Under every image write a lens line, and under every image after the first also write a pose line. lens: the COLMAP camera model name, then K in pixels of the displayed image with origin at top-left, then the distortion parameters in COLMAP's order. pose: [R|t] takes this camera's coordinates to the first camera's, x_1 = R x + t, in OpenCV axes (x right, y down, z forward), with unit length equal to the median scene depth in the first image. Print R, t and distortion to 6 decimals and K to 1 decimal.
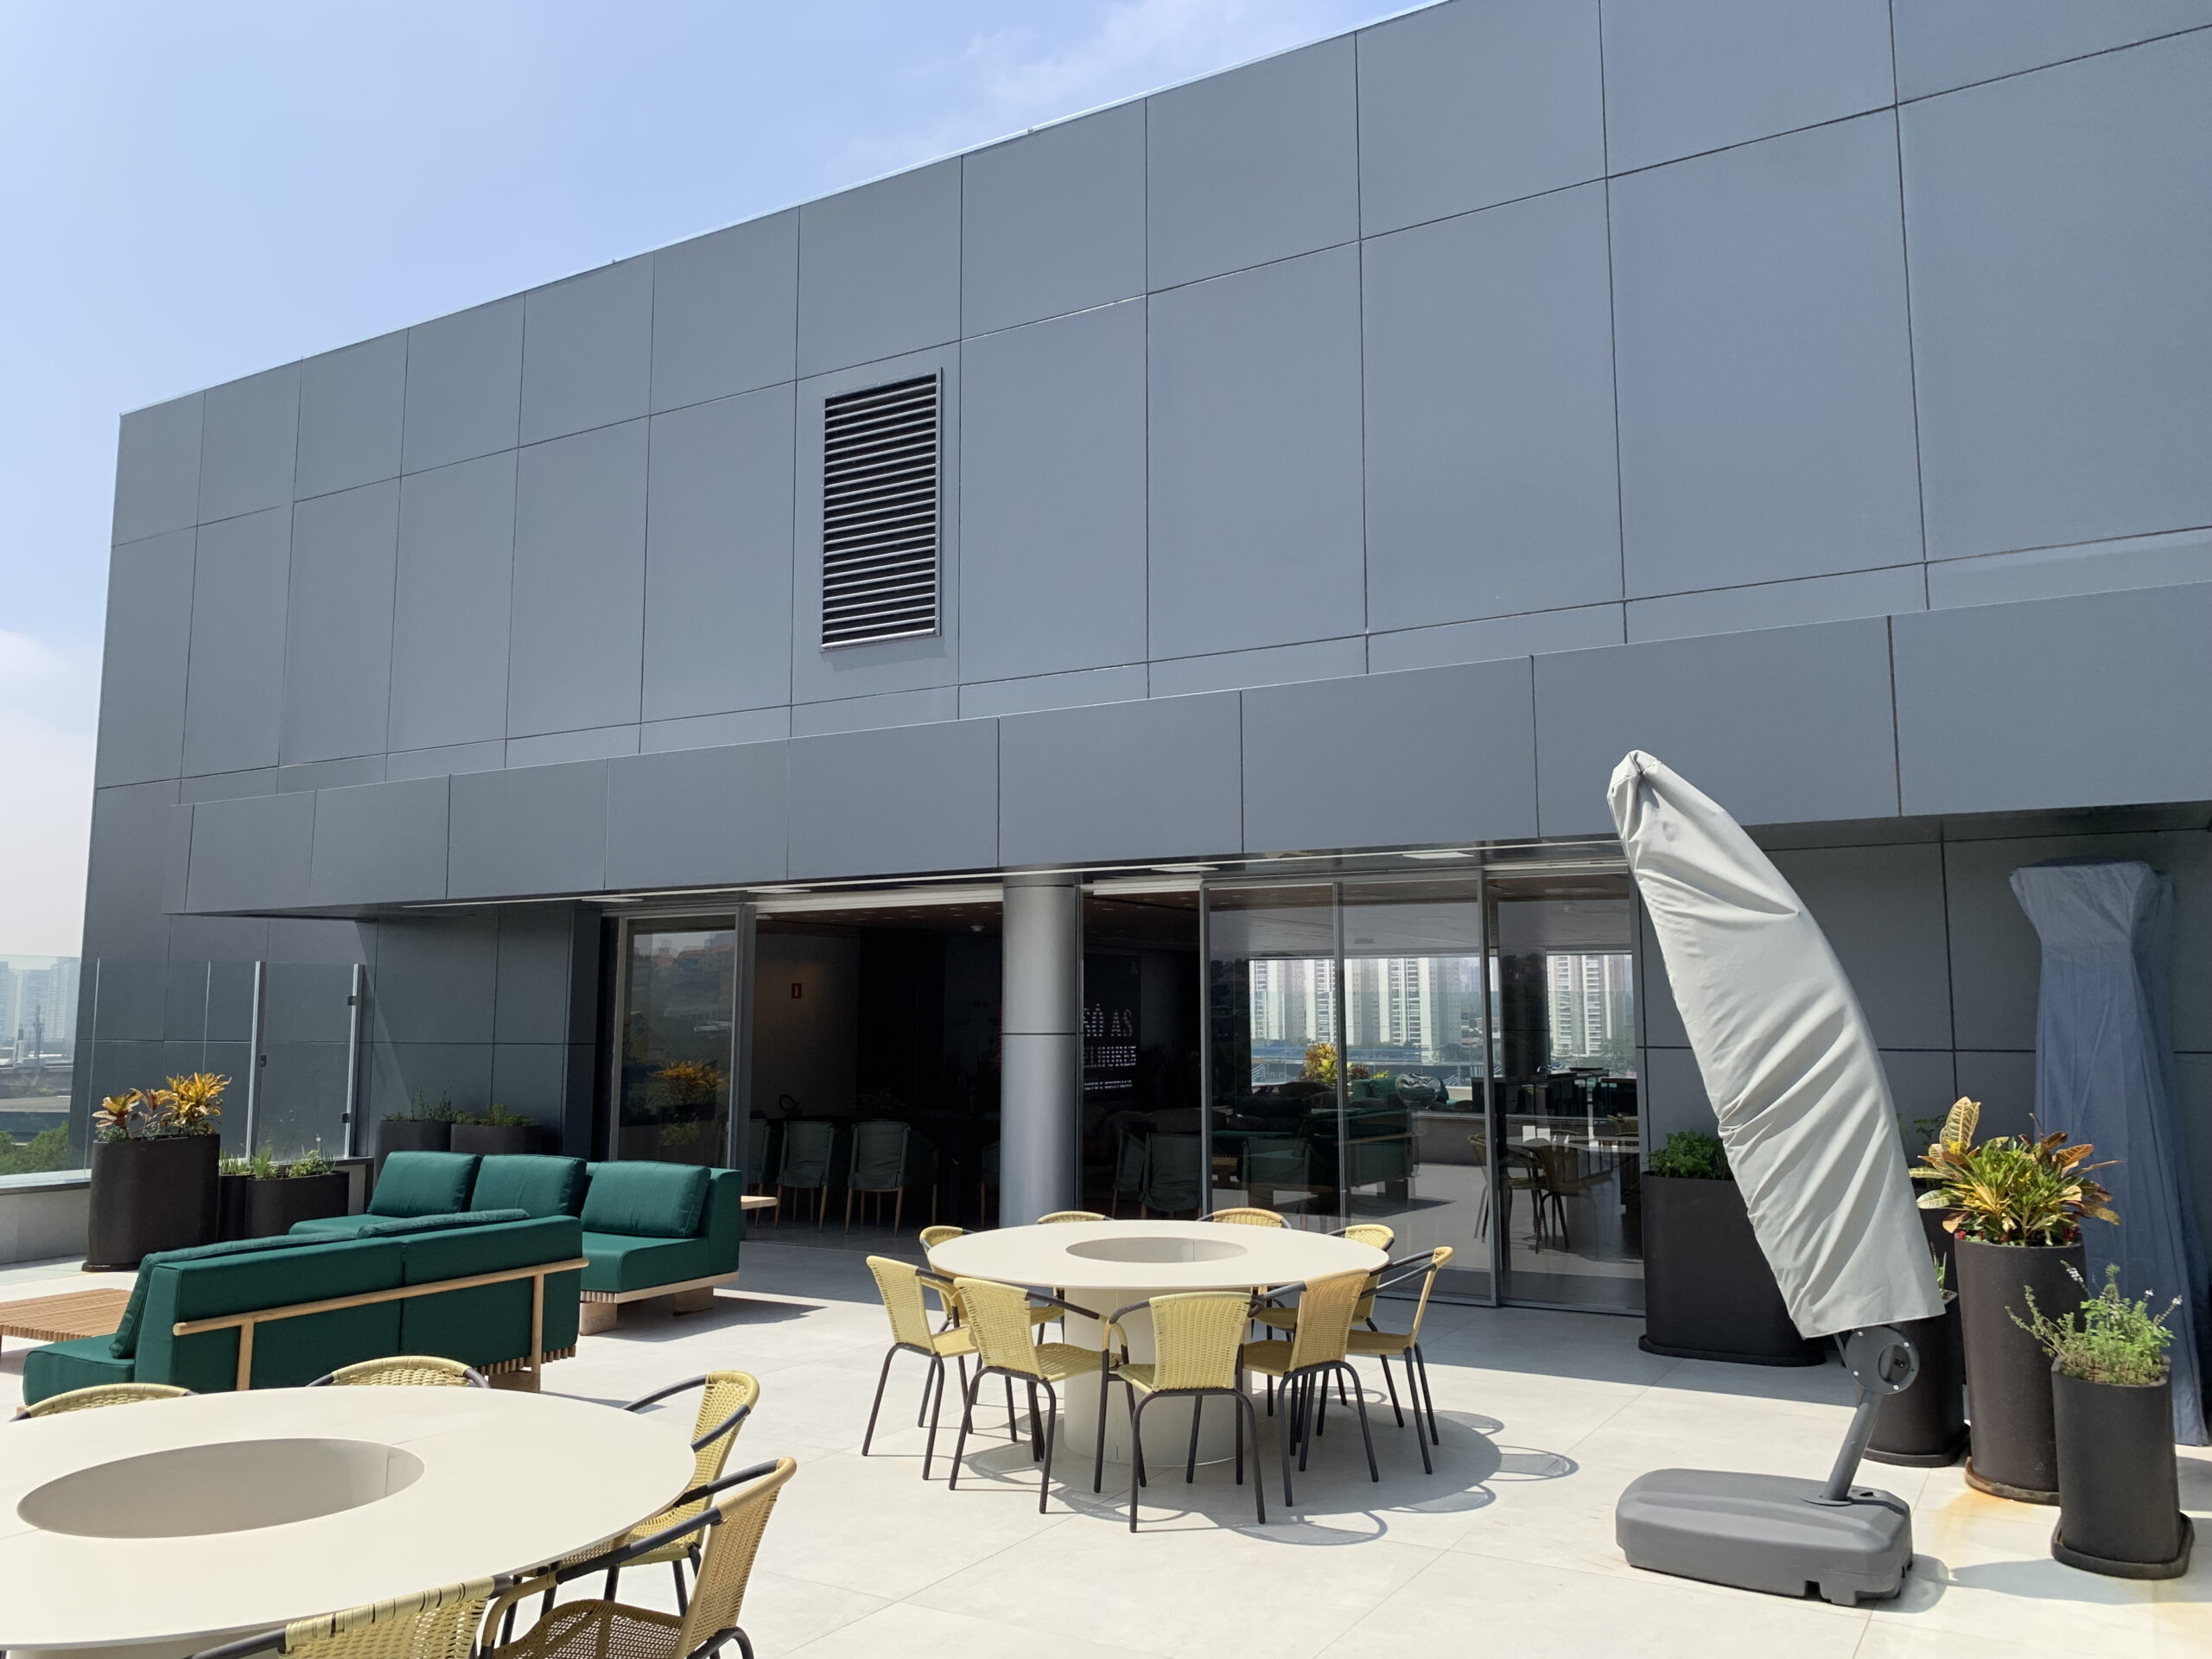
lens RADIAL K [[1640.0, 0, 1106.0], [0, 1640.0, 829.5], [0, 0, 1]] dist [0.002566, -0.048568]
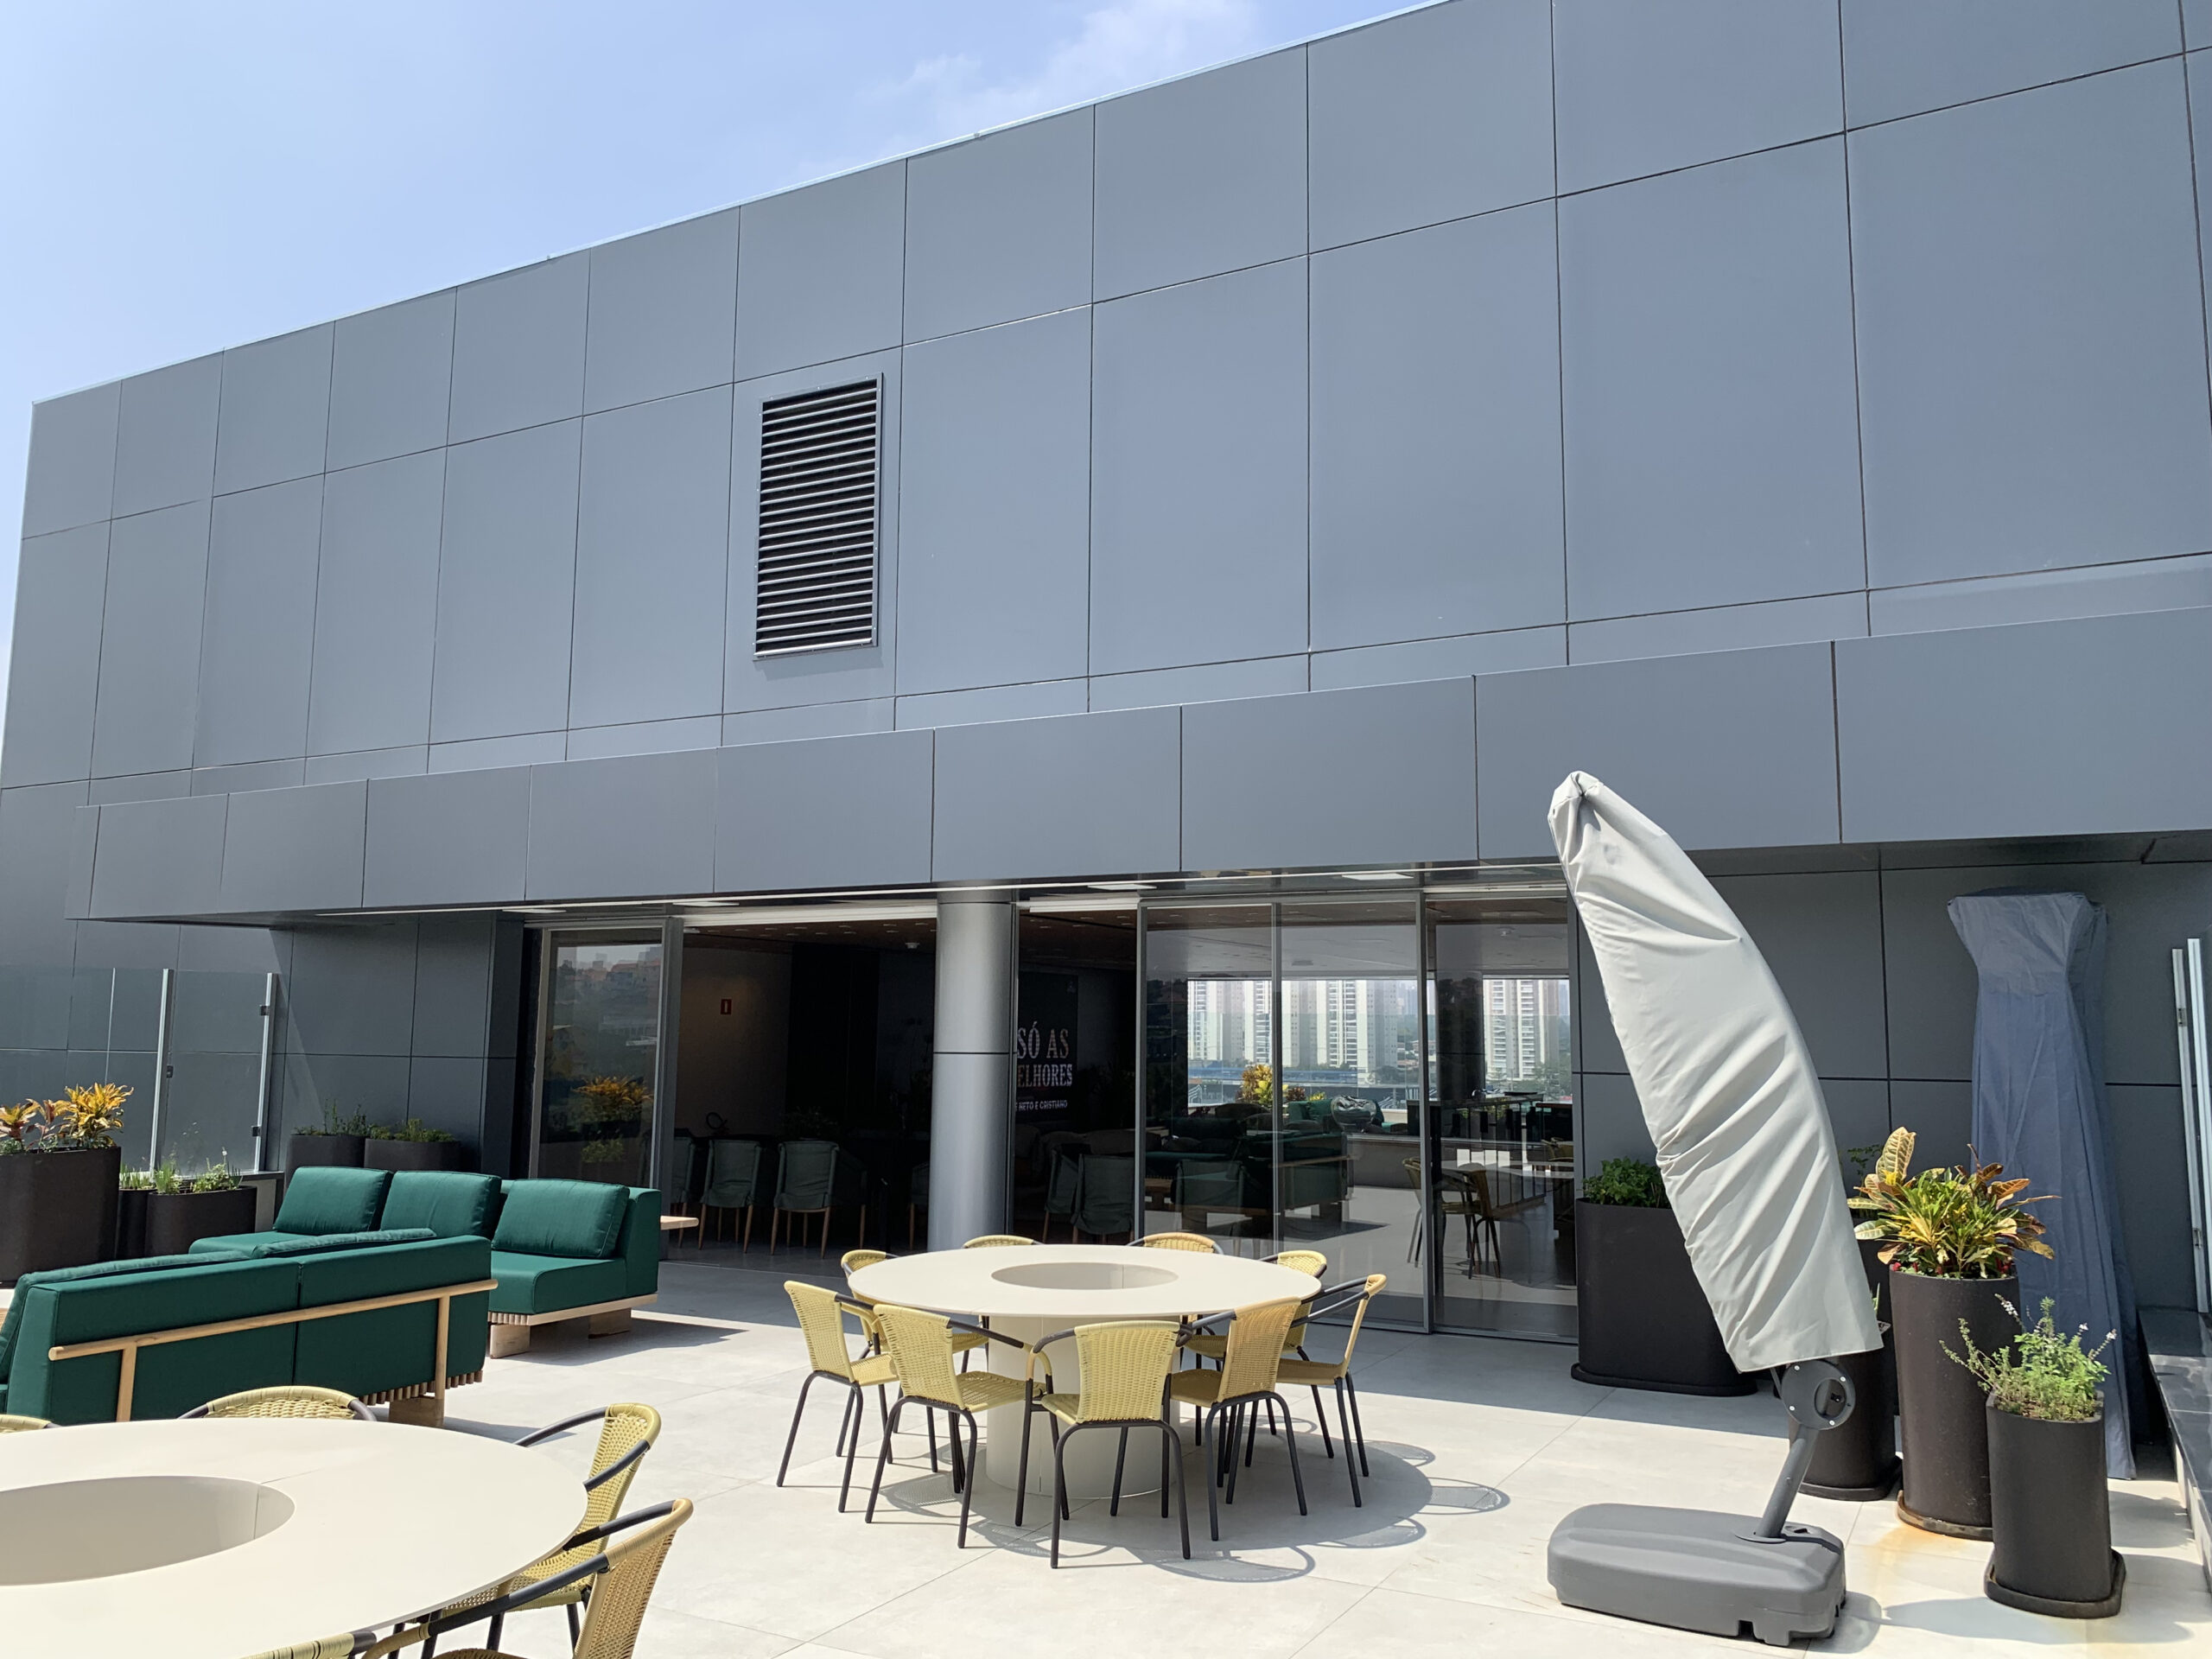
lens RADIAL K [[1625.8, 0, 1113.2], [0, 1625.8, 845.8], [0, 0, 1]] dist [-0.003020, -0.030474]
pose [[0.999139, 0.015507, 0.038476, 0.006619], [-0.015404, 0.999877, -0.002970, 0.002981], [-0.038518, 0.002375, 0.999255, 0.031367]]
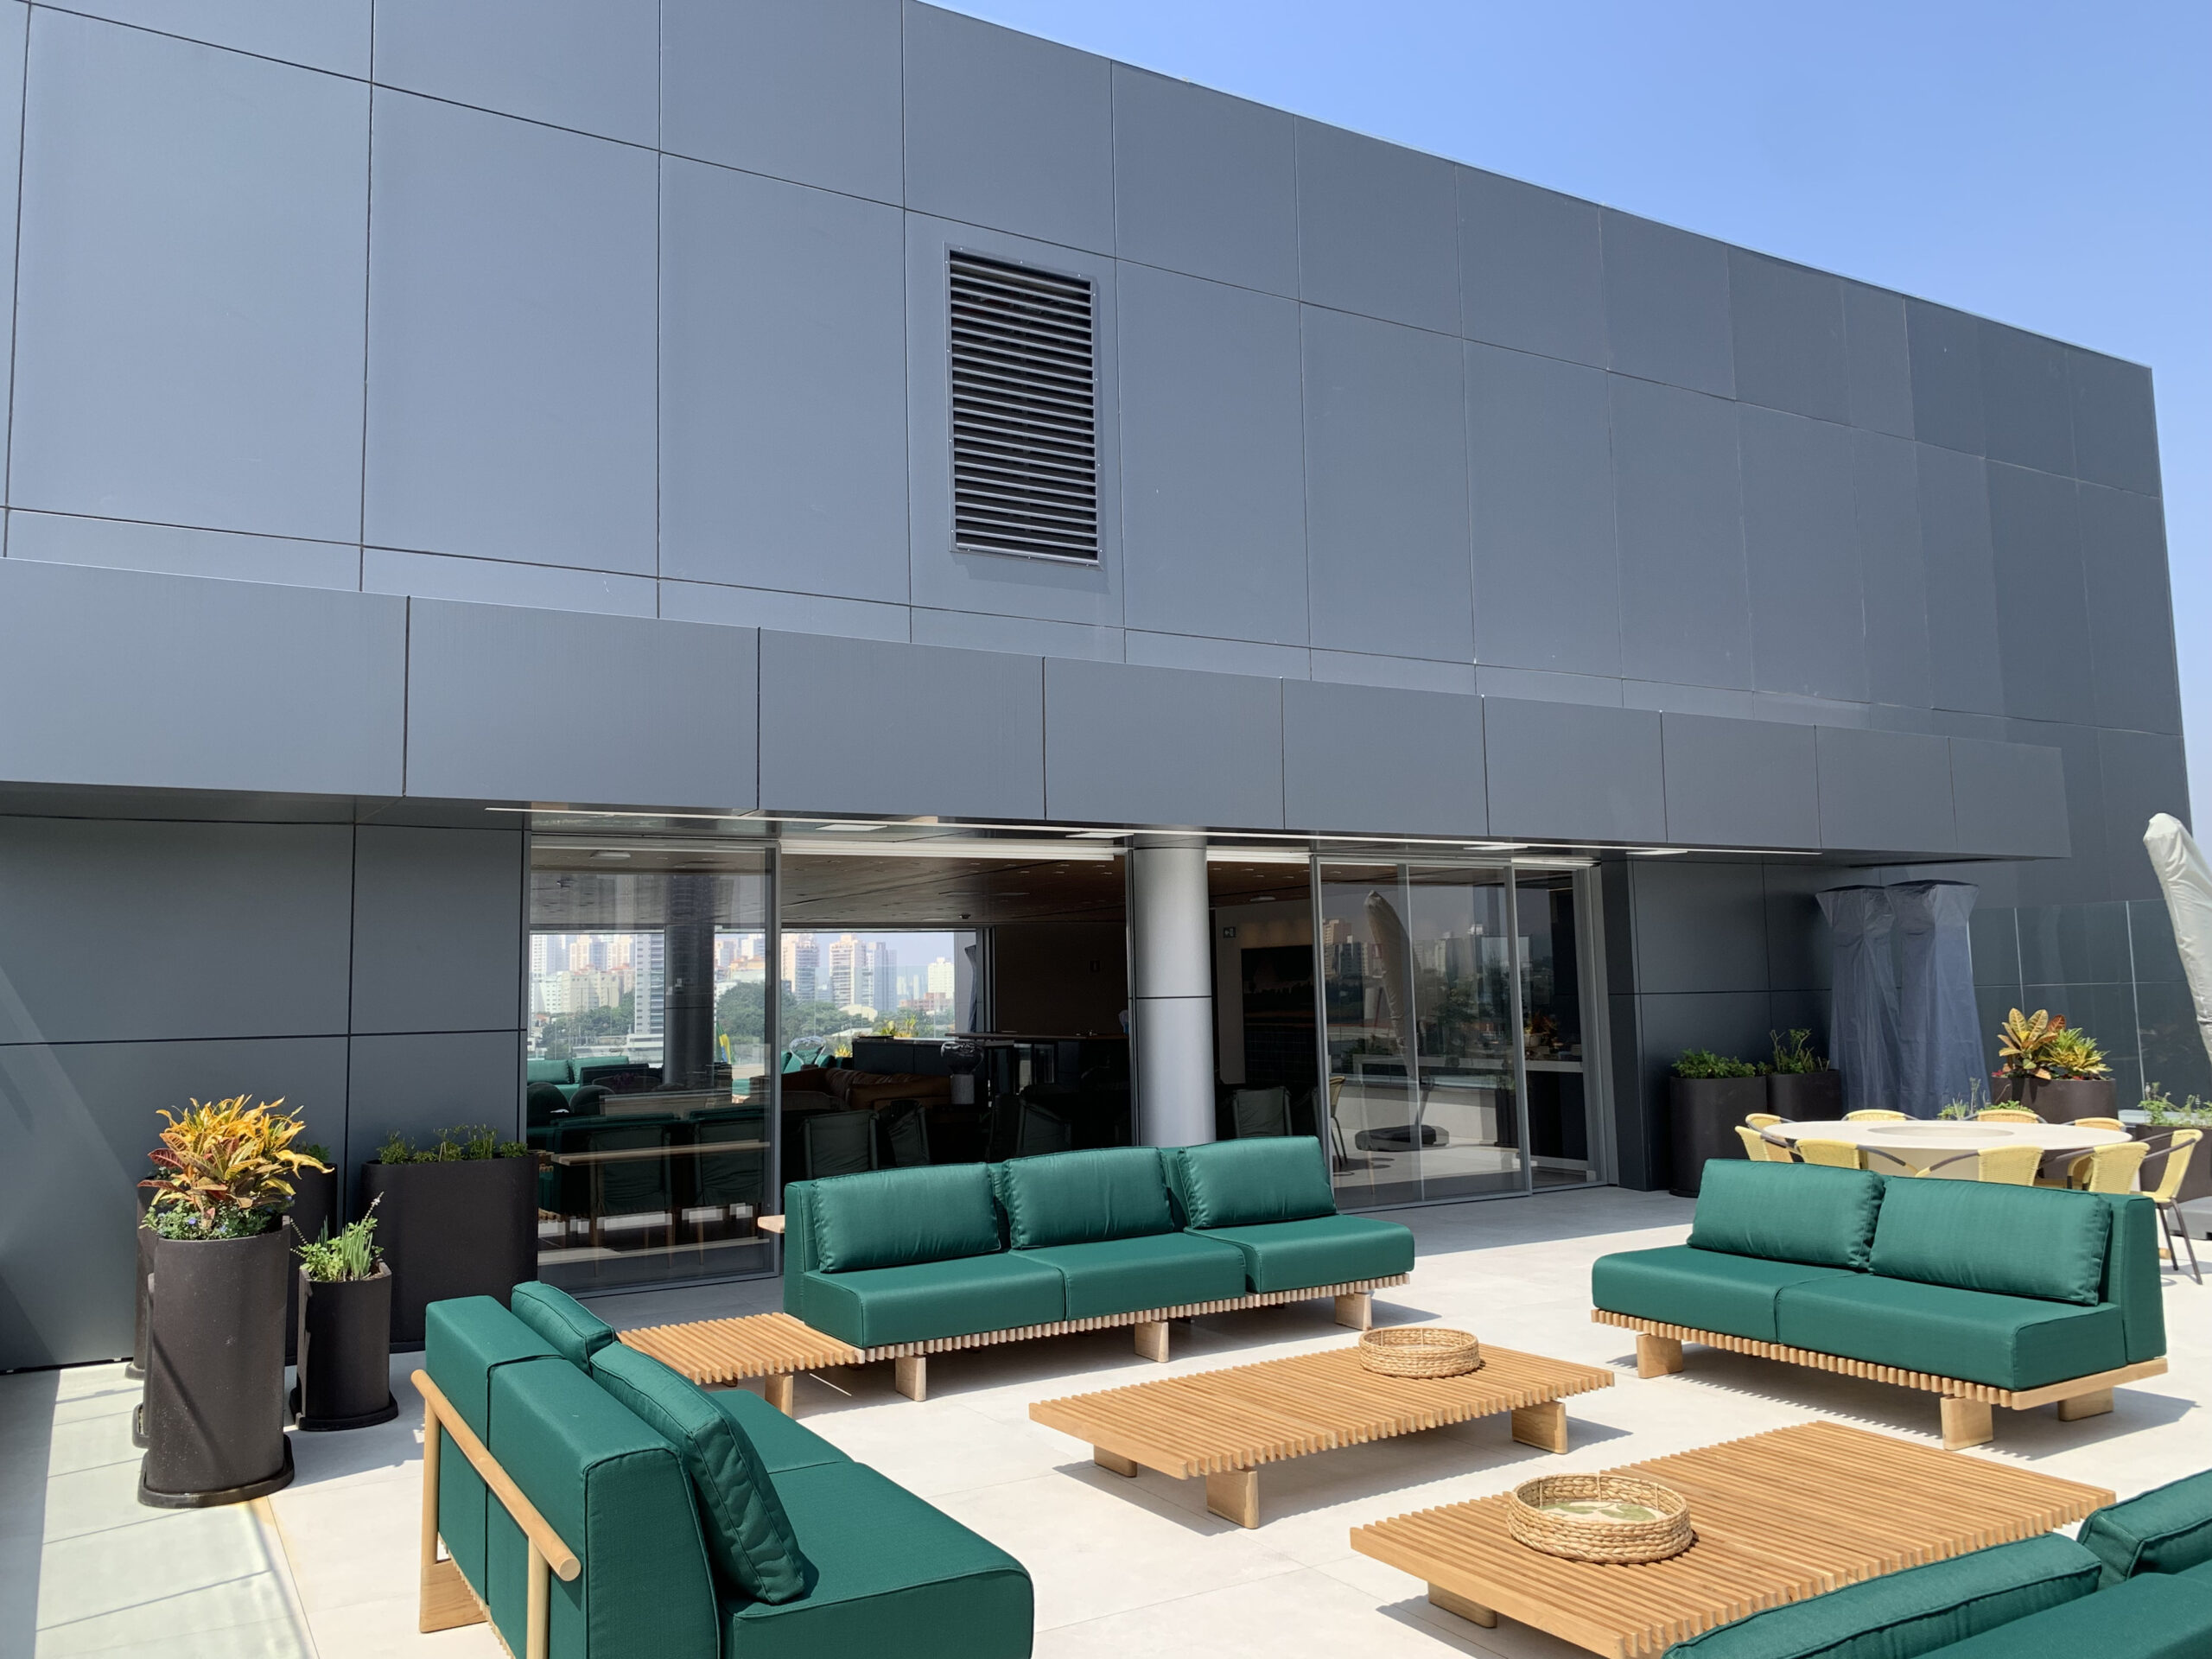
lens RADIAL K [[1722.9, 0, 1106.0], [0, 1722.9, 829.5], [0, 0, 1]] dist [-0.000995, -0.006815]
pose [[0.524991, 0.073335, 0.847942, -1.195131], [-0.080941, 0.996067, -0.036033, 0.081592], [-0.847250, -0.049716, 0.528862, 0.631277]]
